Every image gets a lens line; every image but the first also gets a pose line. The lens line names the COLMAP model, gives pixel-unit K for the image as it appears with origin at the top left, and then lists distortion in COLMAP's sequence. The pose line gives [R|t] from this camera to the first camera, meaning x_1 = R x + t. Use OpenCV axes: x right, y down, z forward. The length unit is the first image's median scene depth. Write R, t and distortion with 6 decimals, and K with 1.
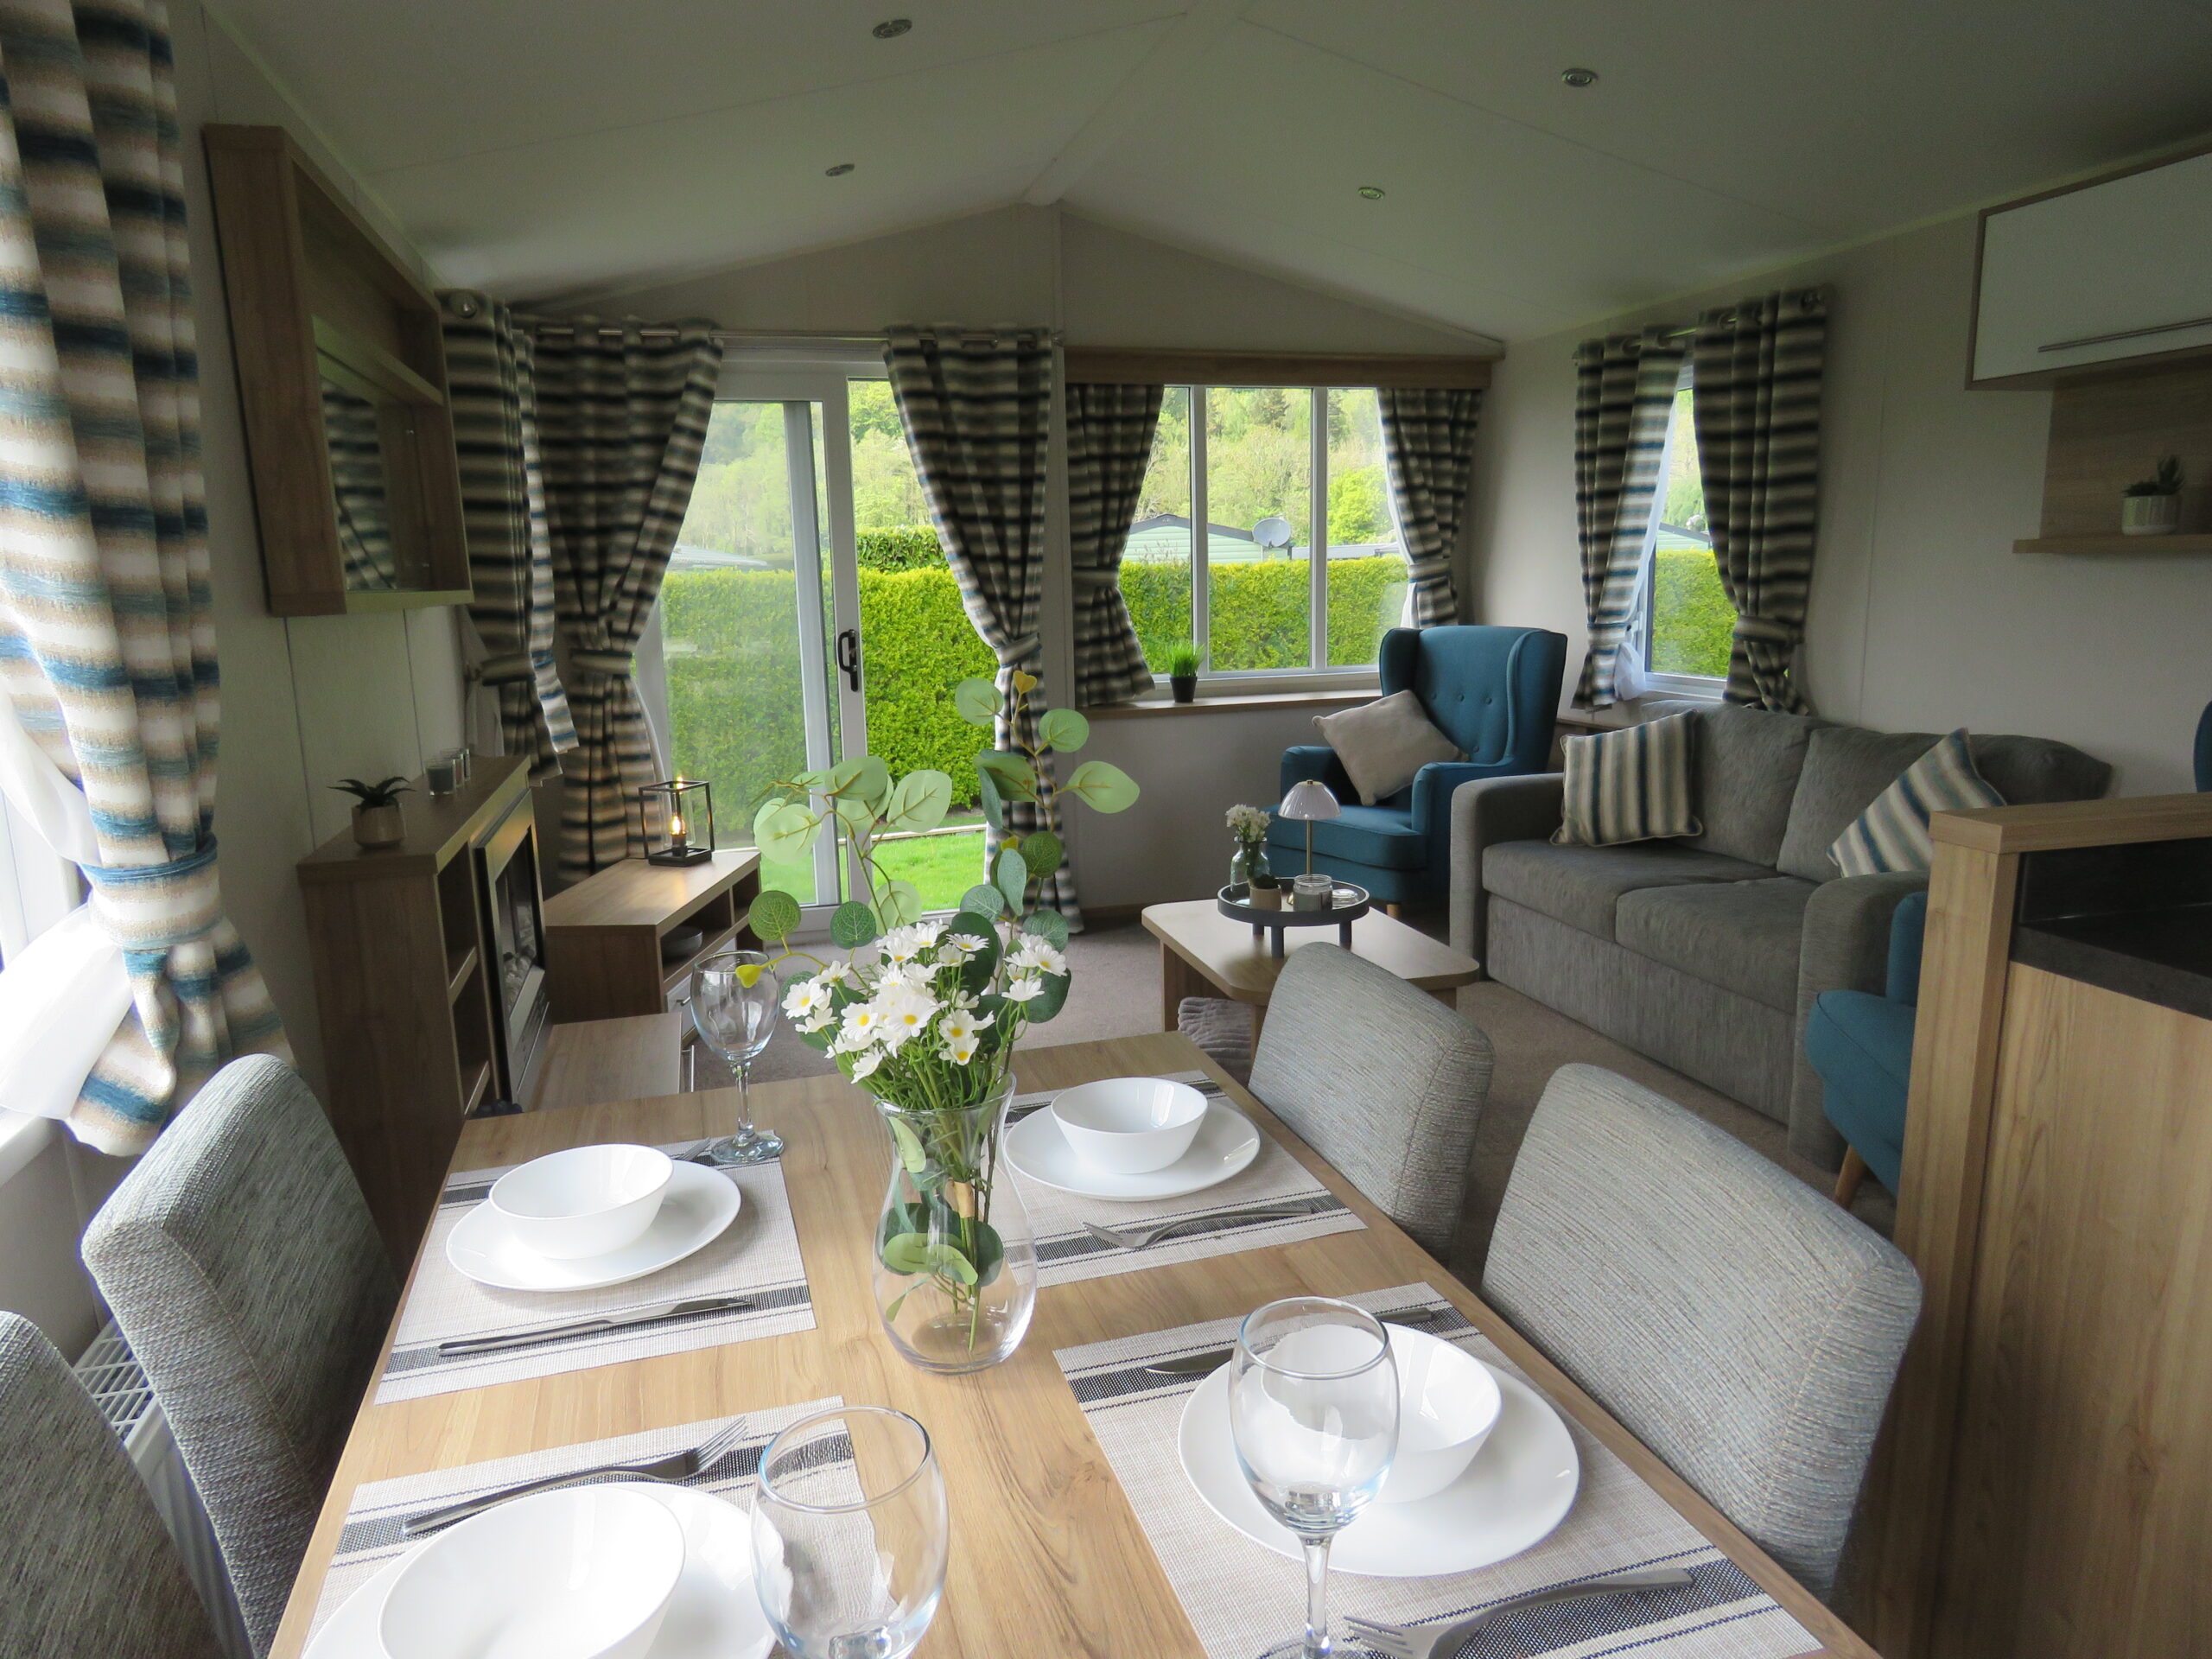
lens RADIAL K [[1396.6, 0, 1103.3], [0, 1396.6, 830.1], [0, 0, 1]] dist [-0.027559, -0.003252]
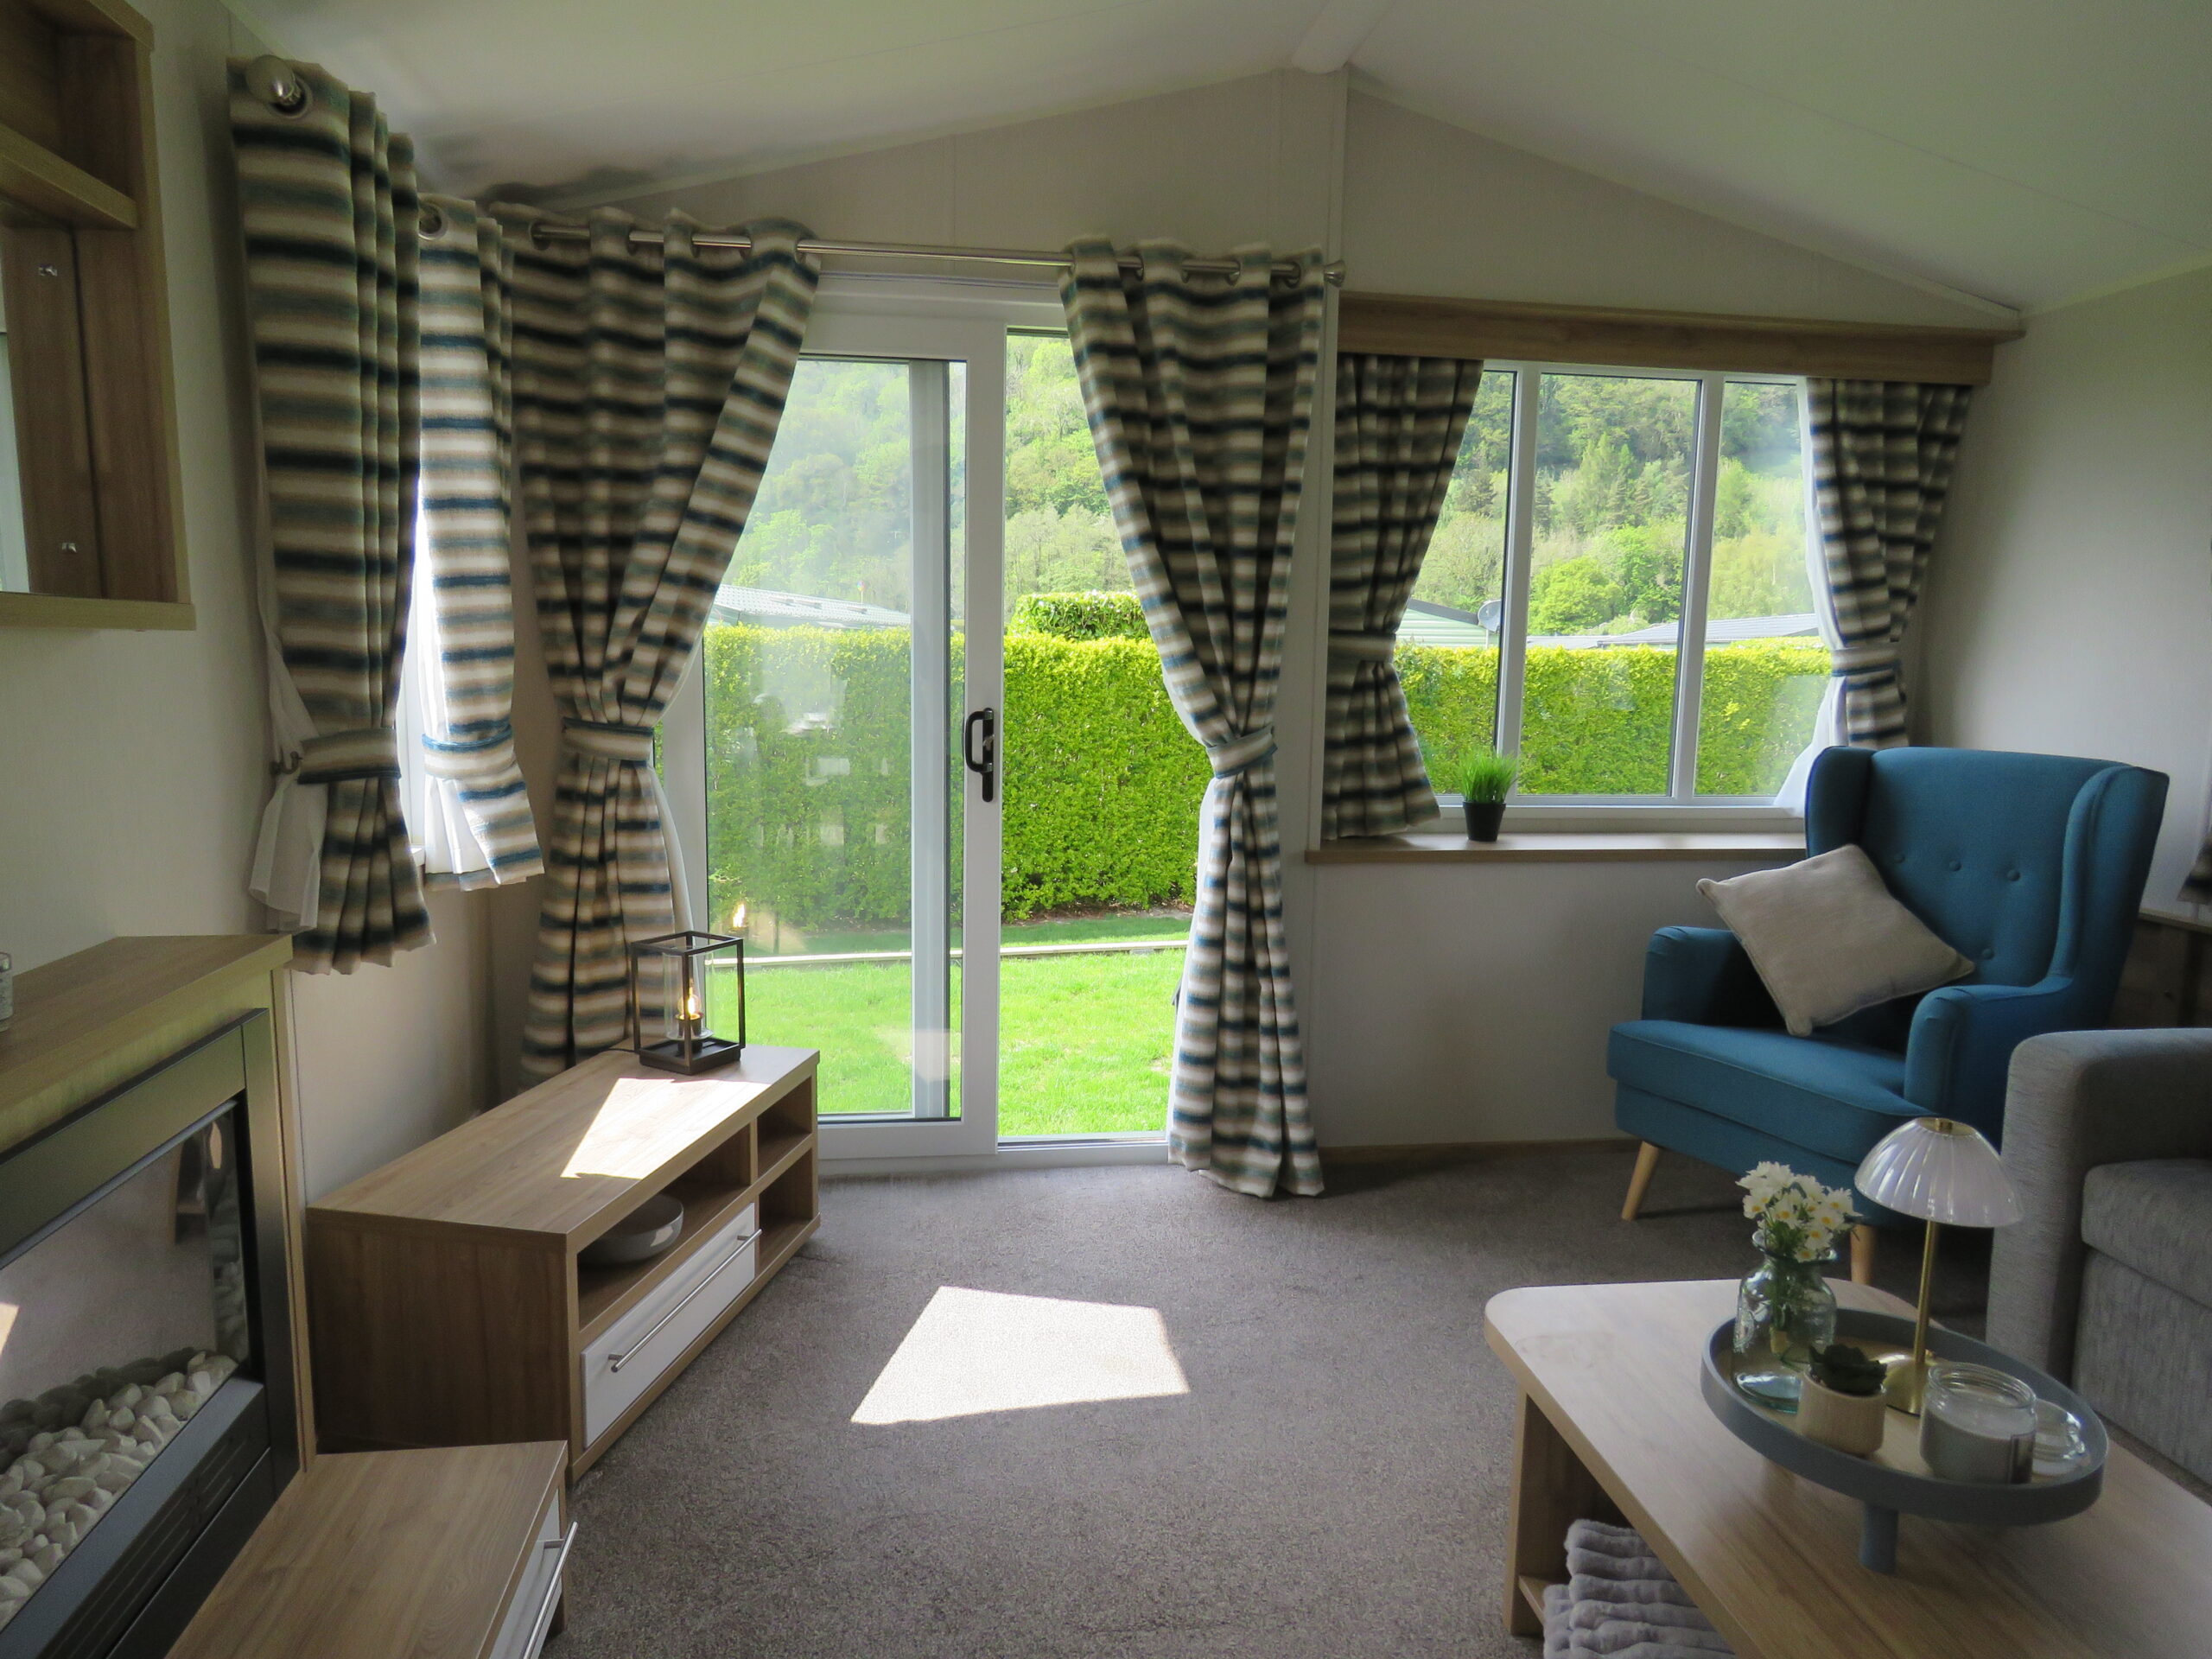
lens RADIAL K [[1396.6, 0, 1106.7], [0, 1396.6, 839.7], [0, 0, 1]] dist [-0.027559, -0.003252]
pose [[0.990283, 0.058501, -0.126163, -0.039706], [-0.064479, 0.996956, -0.043830, -0.058095], [0.123215, 0.051539, 0.991041, 0.365749]]
